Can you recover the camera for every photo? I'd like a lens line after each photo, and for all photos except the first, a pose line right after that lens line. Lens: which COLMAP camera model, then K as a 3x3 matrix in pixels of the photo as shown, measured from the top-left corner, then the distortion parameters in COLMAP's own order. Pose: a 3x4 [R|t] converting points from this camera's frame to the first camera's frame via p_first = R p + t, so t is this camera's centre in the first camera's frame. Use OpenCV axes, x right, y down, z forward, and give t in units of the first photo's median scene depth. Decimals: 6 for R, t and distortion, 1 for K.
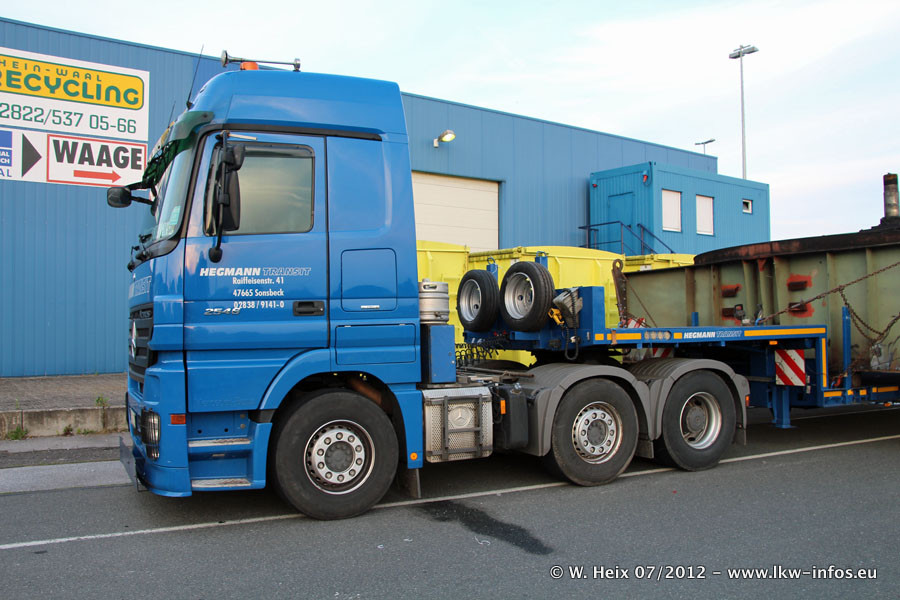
lens RADIAL K [[802.1, 0, 450.0], [0, 802.1, 300.0], [0, 0, 1]] dist [-0.137015, 0.106274]
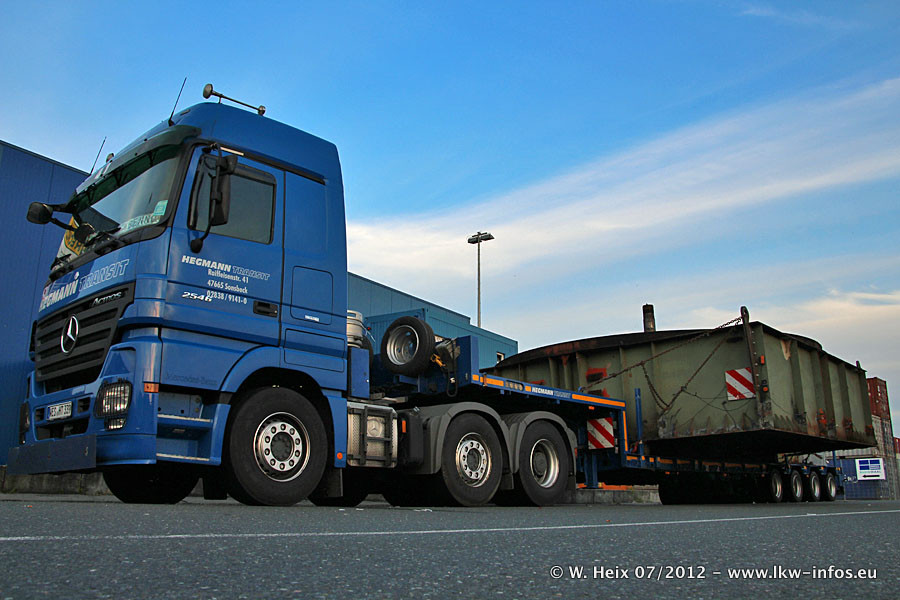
lens RADIAL K [[802.1, 0, 450.0], [0, 802.1, 300.0], [0, 0, 1]] dist [-0.137015, 0.106274]
pose [[0.935309, 0.097675, 0.340083, -0.282707], [-0.016176, 0.971942, -0.234665, 0.228984], [-0.353462, 0.213983, 0.910646, -0.099079]]
